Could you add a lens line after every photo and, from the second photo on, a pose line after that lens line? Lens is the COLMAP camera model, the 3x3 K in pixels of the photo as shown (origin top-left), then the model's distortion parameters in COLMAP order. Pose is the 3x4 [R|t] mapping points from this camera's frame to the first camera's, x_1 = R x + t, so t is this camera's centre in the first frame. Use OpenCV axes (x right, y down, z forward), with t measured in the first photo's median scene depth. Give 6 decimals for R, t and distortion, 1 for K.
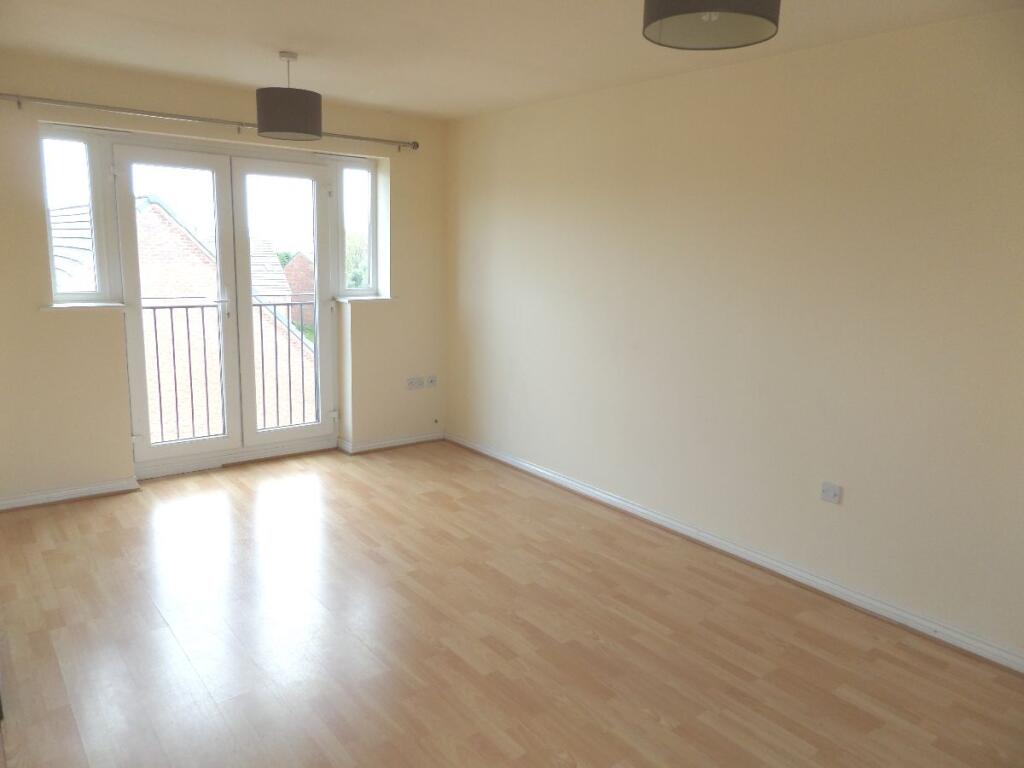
lens RADIAL K [[735.5, 0, 512.0], [0, 735.5, 384.0], [0, 0, 1]] dist [0.001193, 0.006195]
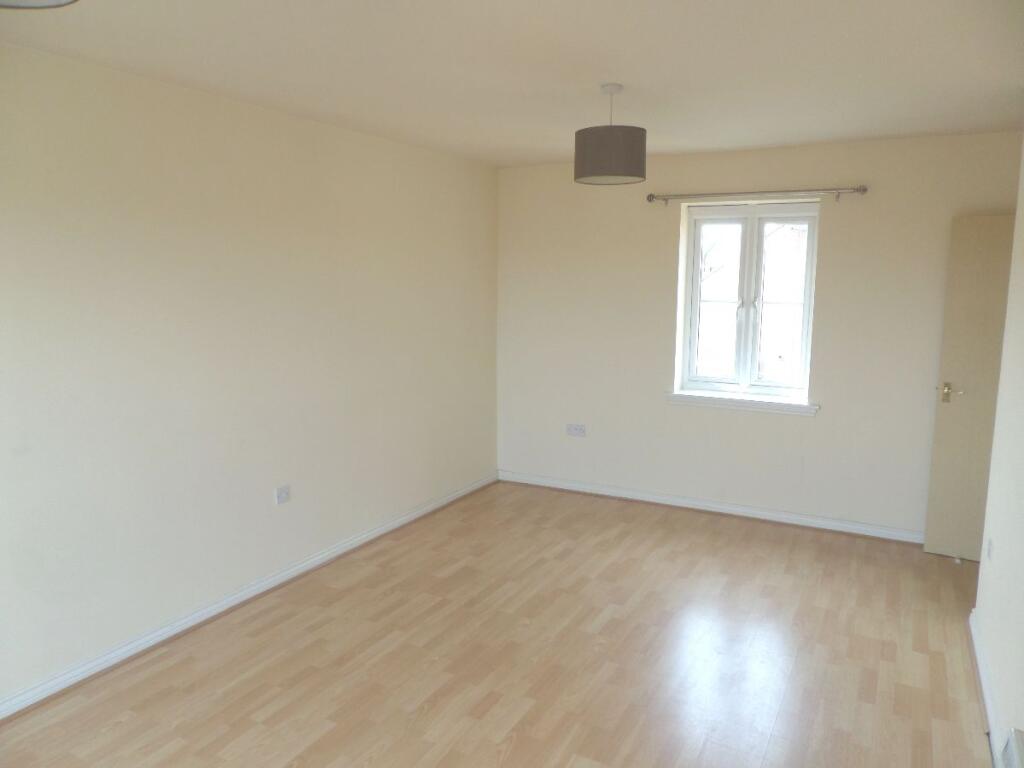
lens RADIAL K [[735.5, 0, 512.0], [0, 735.5, 384.0], [0, 0, 1]] dist [0.001193, 0.006195]
pose [[-0.391671, -0.169675, 0.904325, -0.538042], [0.160050, 0.955302, 0.248559, -0.184407], [-0.906078, 0.242090, -0.347008, 0.763253]]
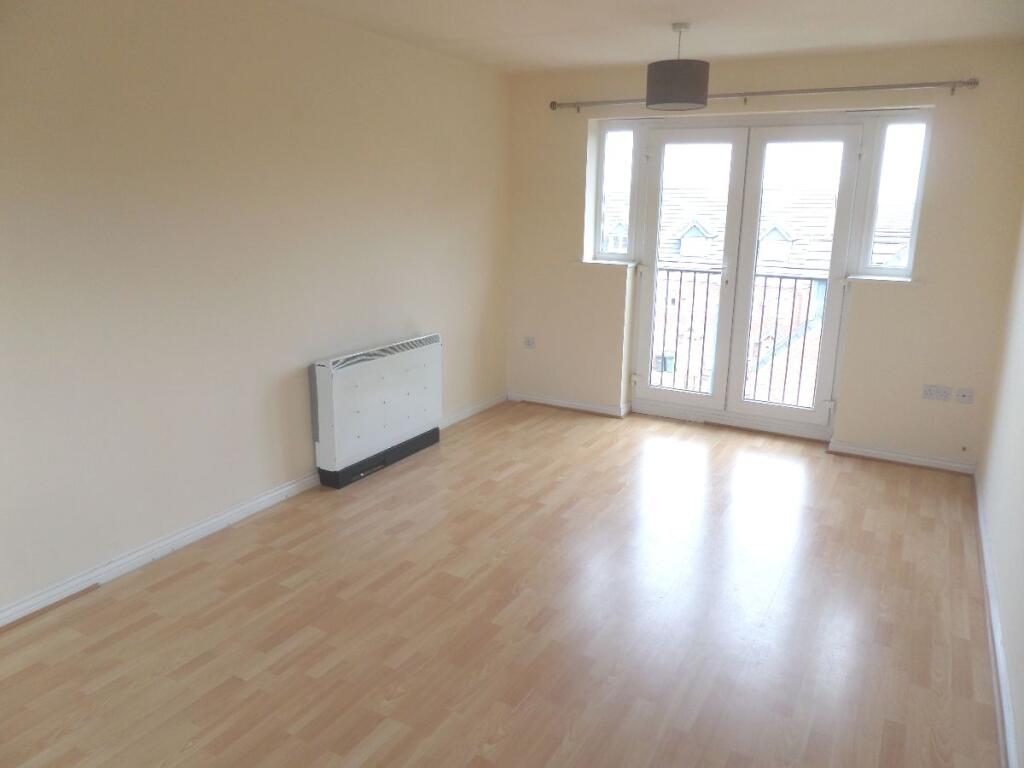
lens RADIAL K [[734.5, 0, 512.0], [0, 734.5, 384.0], [0, 0, 1]] dist [-0.013354, -0.000801]
pose [[0.374516, 0.201267, -0.905113, 0.500650], [-0.175506, 0.973899, 0.143942, -0.052592], [0.910459, 0.104944, 0.400064, 0.340950]]
